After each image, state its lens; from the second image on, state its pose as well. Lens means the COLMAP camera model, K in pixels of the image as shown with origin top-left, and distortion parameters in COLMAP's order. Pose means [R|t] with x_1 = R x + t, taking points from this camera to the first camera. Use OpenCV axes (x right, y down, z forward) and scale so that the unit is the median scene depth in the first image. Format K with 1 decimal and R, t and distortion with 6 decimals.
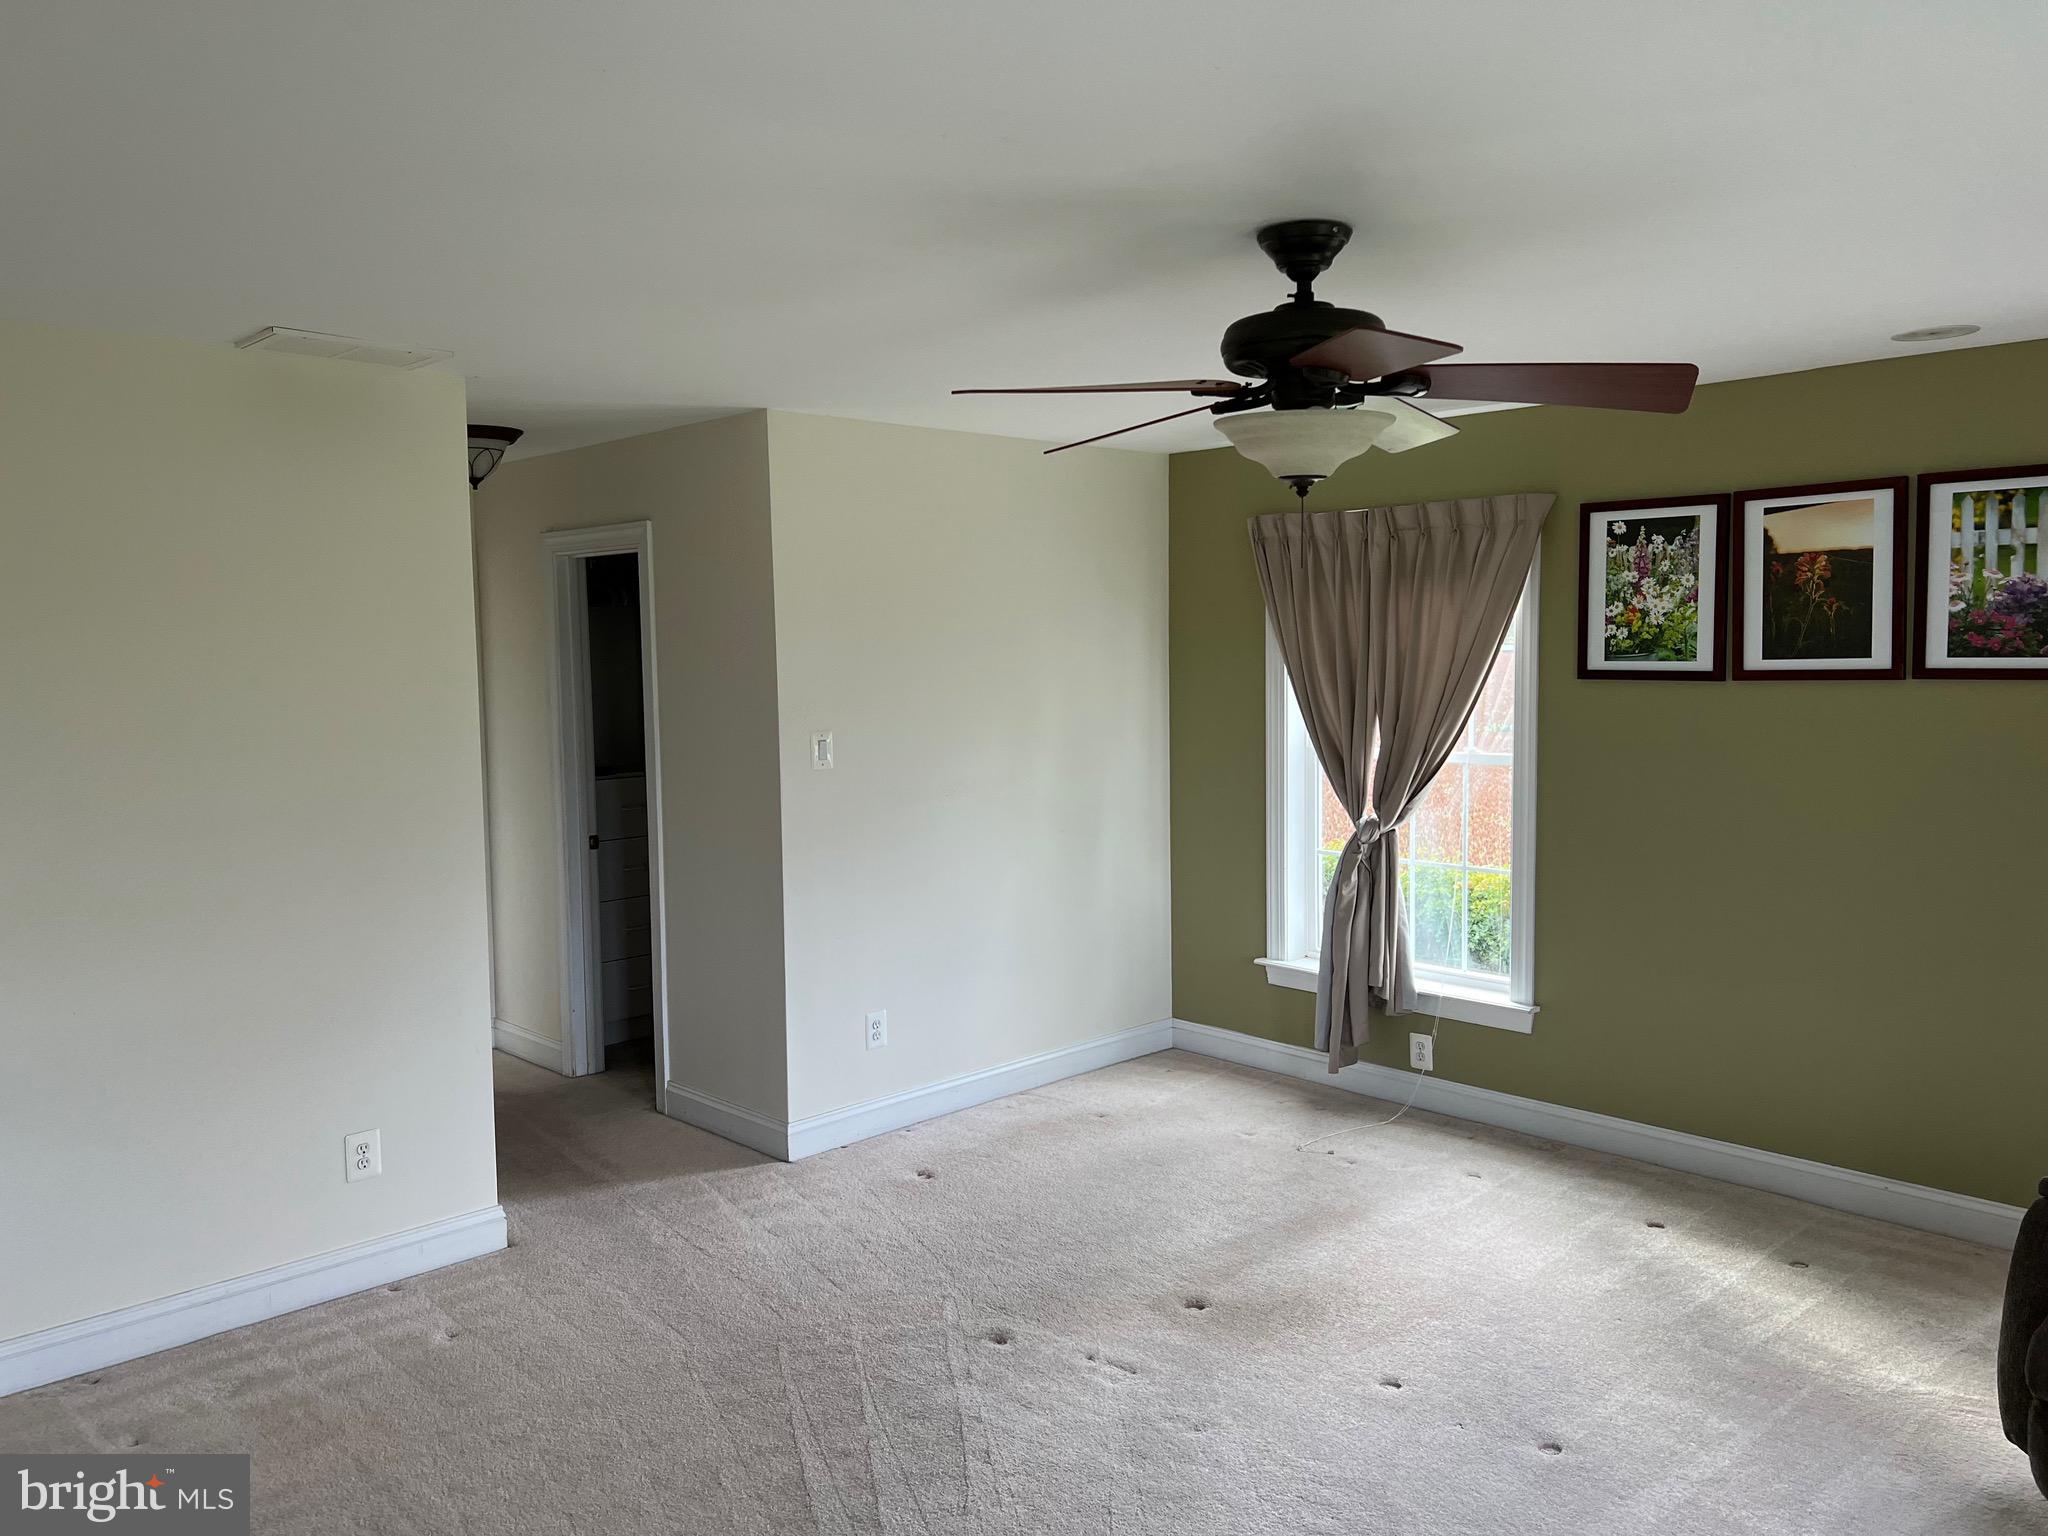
lens RADIAL K [[1538.2, 0, 1024.0], [0, 1538.2, 768.0], [0, 0, 1]] dist [0.072210, -0.072307]
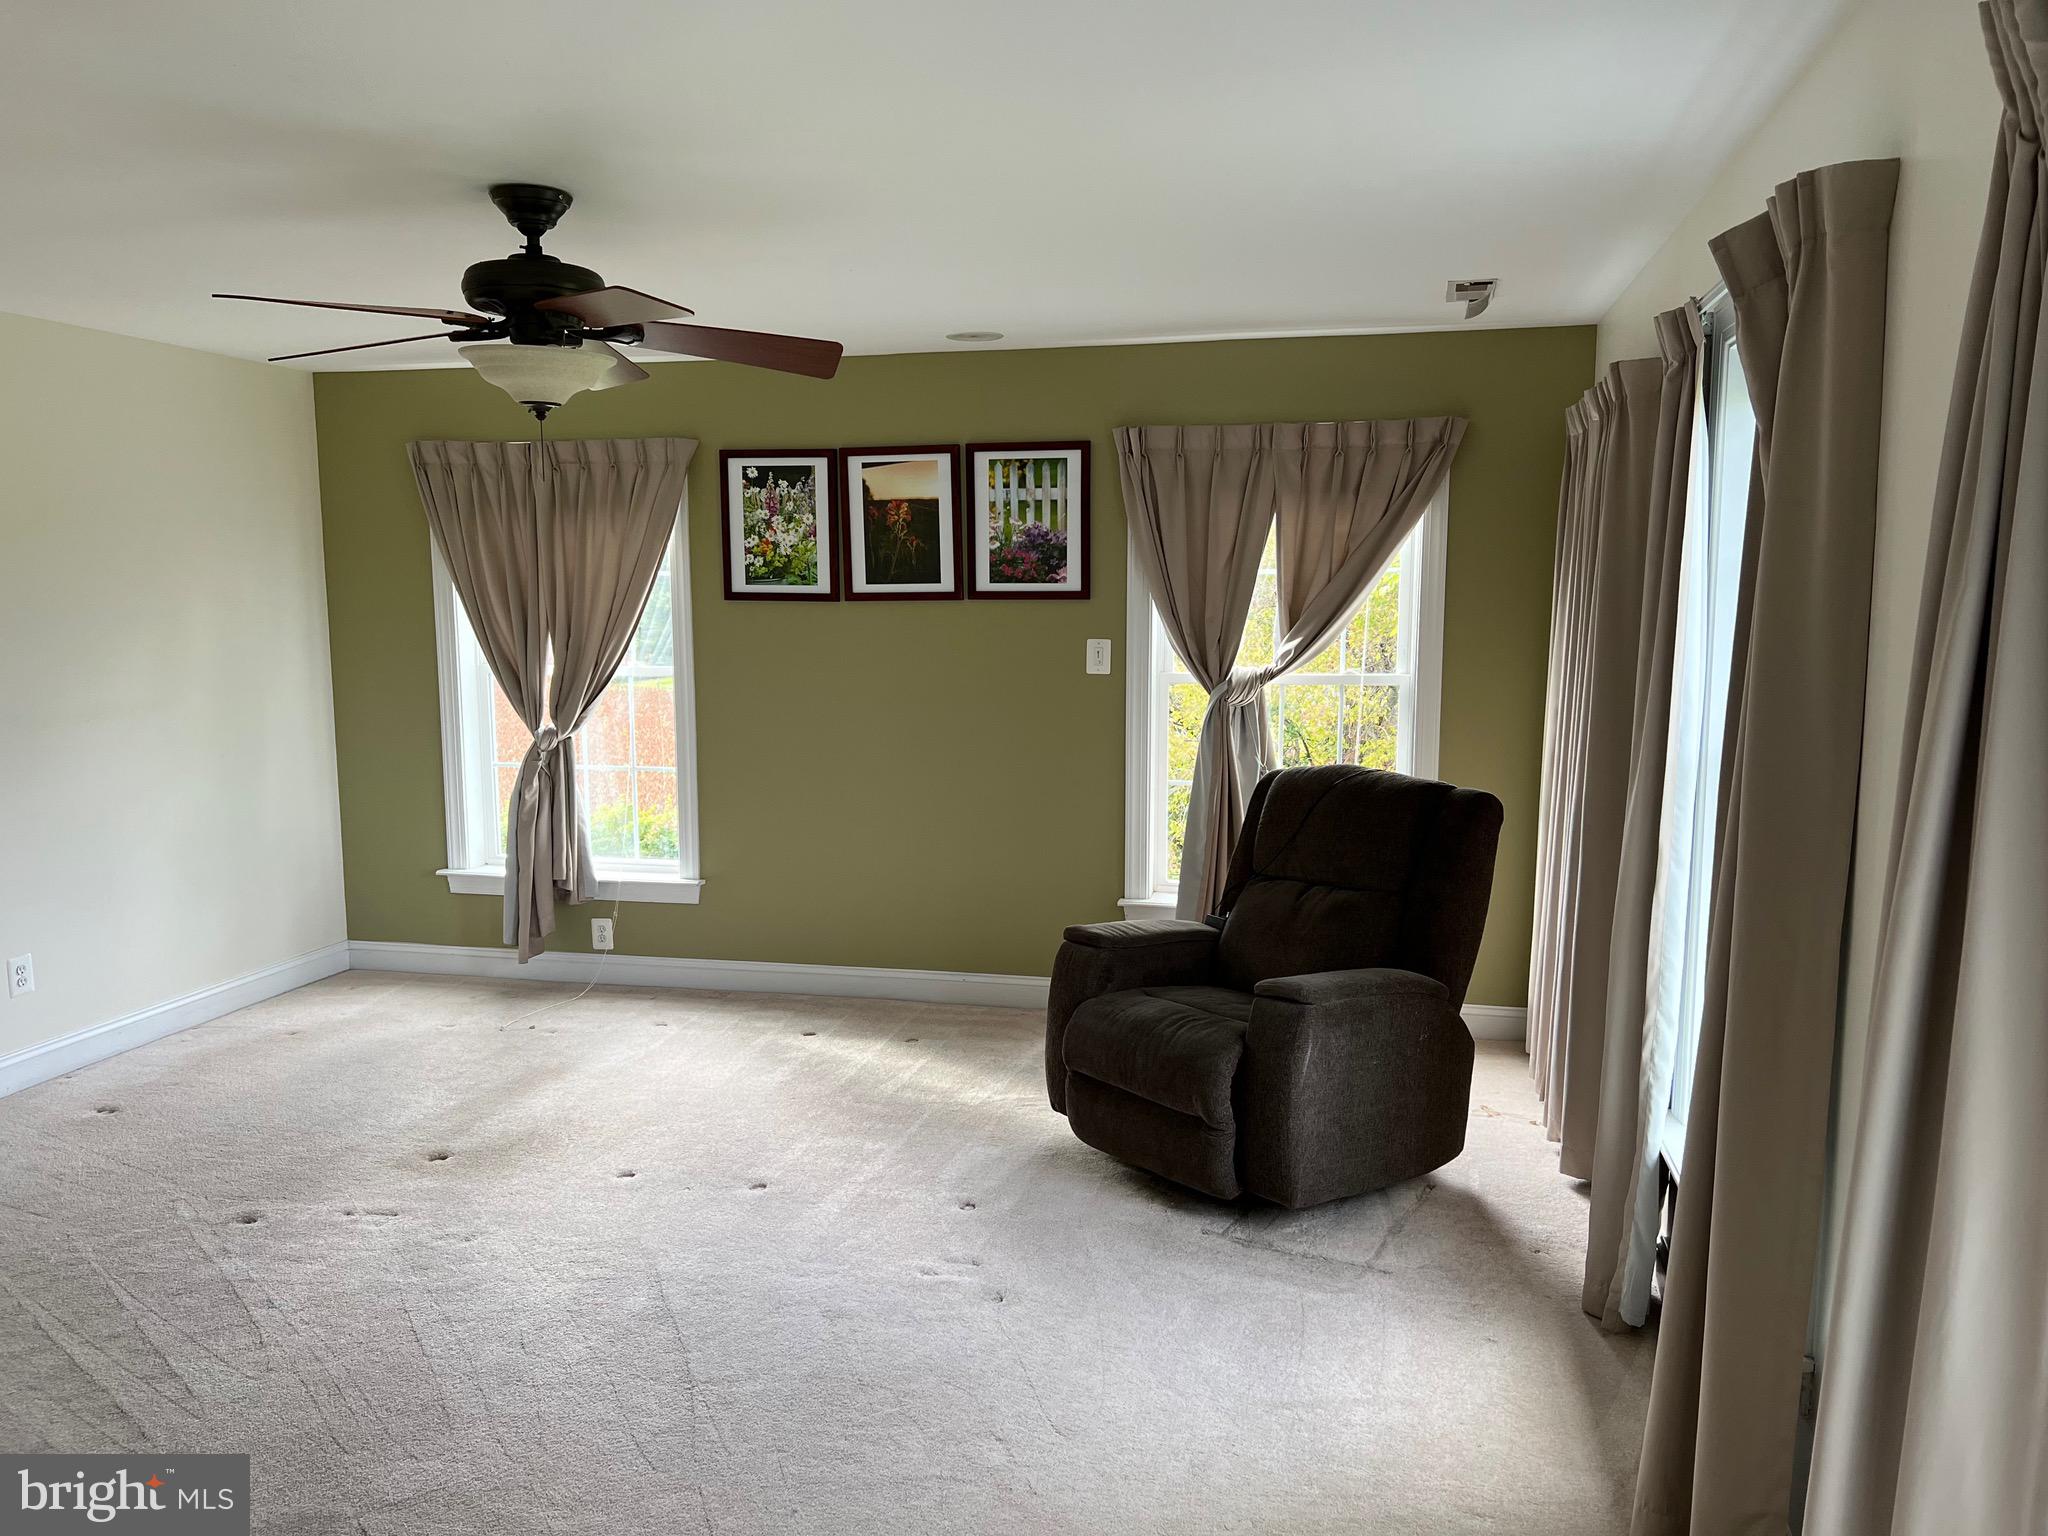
lens RADIAL K [[1506.1, 0, 1019.4], [0, 1506.1, 774.8], [0, 0, 1]] dist [0.112408, -0.173095]
pose [[0.842624, -0.056334, 0.535548, -0.089130], [0.034558, 0.998120, 0.050619, 0.027835], [-0.537393, -0.024145, 0.842986, -0.108598]]
